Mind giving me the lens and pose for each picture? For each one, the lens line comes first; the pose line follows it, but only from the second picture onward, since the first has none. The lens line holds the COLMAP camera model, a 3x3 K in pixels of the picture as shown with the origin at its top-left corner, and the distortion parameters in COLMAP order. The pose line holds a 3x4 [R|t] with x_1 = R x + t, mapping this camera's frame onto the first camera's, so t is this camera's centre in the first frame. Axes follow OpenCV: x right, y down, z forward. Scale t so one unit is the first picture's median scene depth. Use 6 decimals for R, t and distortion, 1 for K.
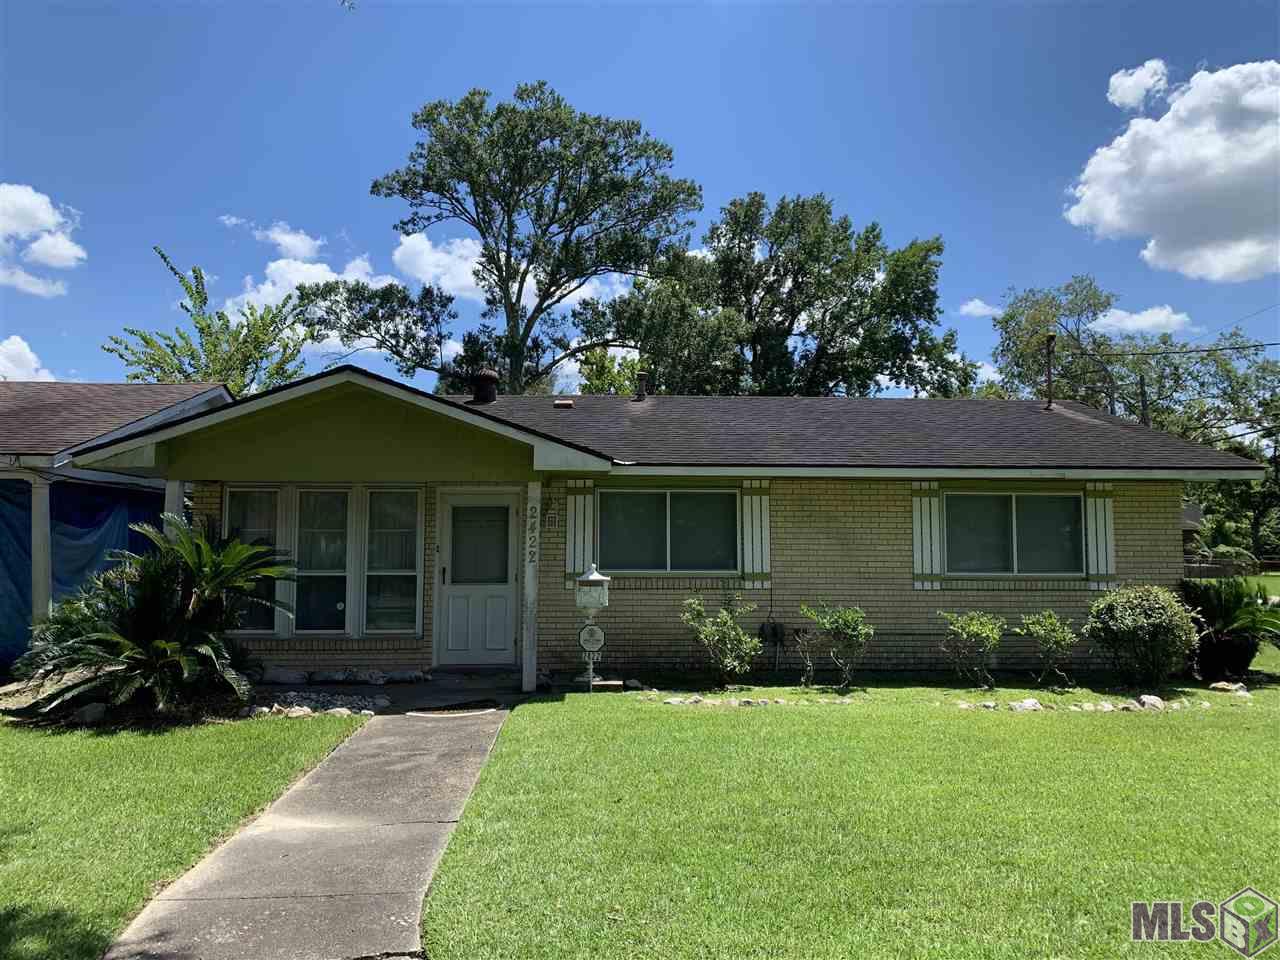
lens RADIAL K [[1017.9, 0, 640.0], [0, 1017.9, 480.0], [0, 0, 1]] dist [-0.005800, -0.004465]
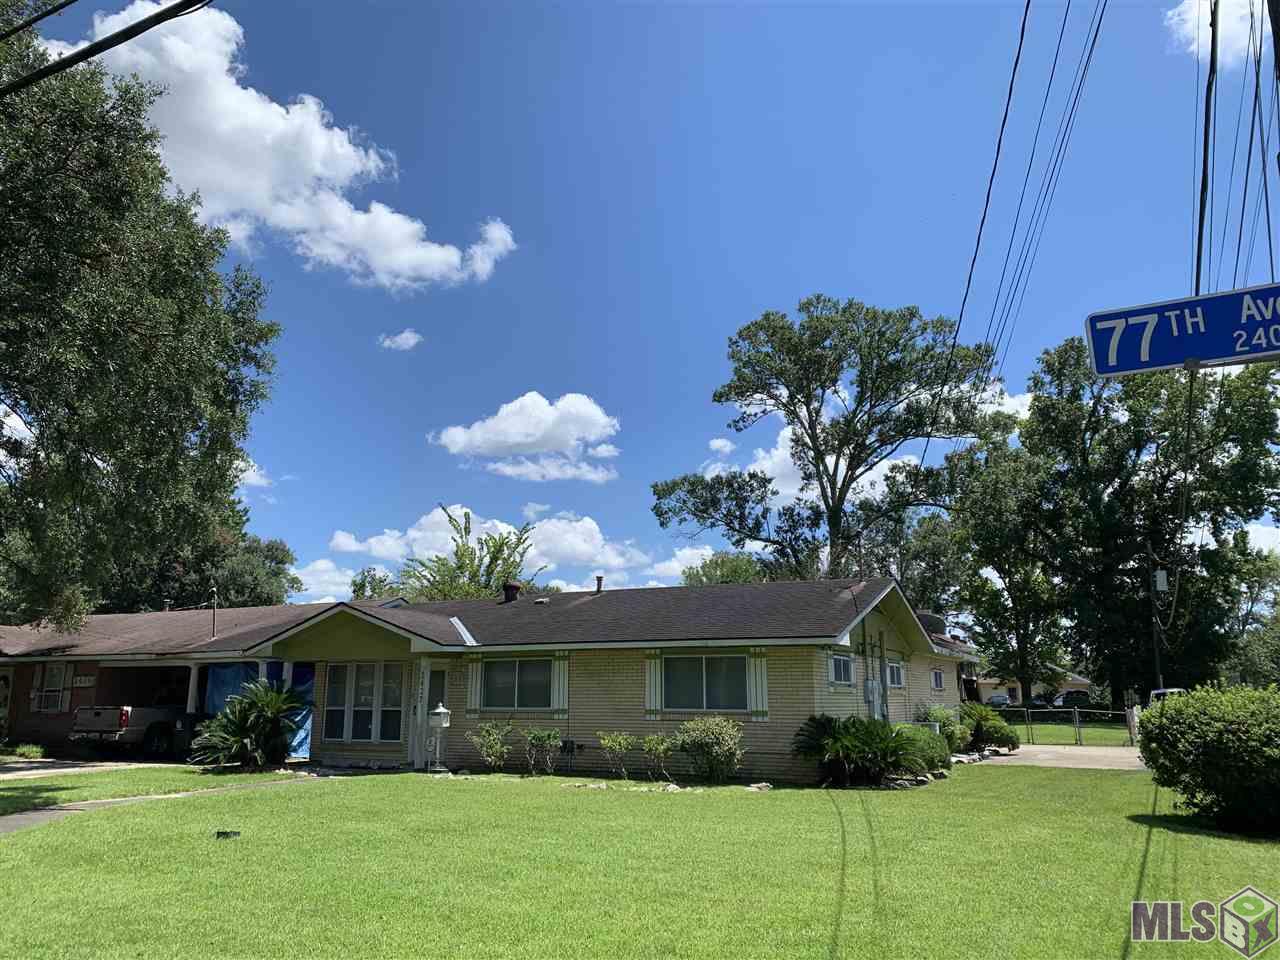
lens RADIAL K [[995.0, 0, 626.6], [0, 995.0, 478.5], [0, 0, 1]] dist [0.019596, -0.002194]
pose [[0.861205, -0.111442, -0.495890, 1.034180], [0.039102, 0.987302, -0.153969, -0.023768], [0.506751, 0.113208, 0.854627, -0.358172]]
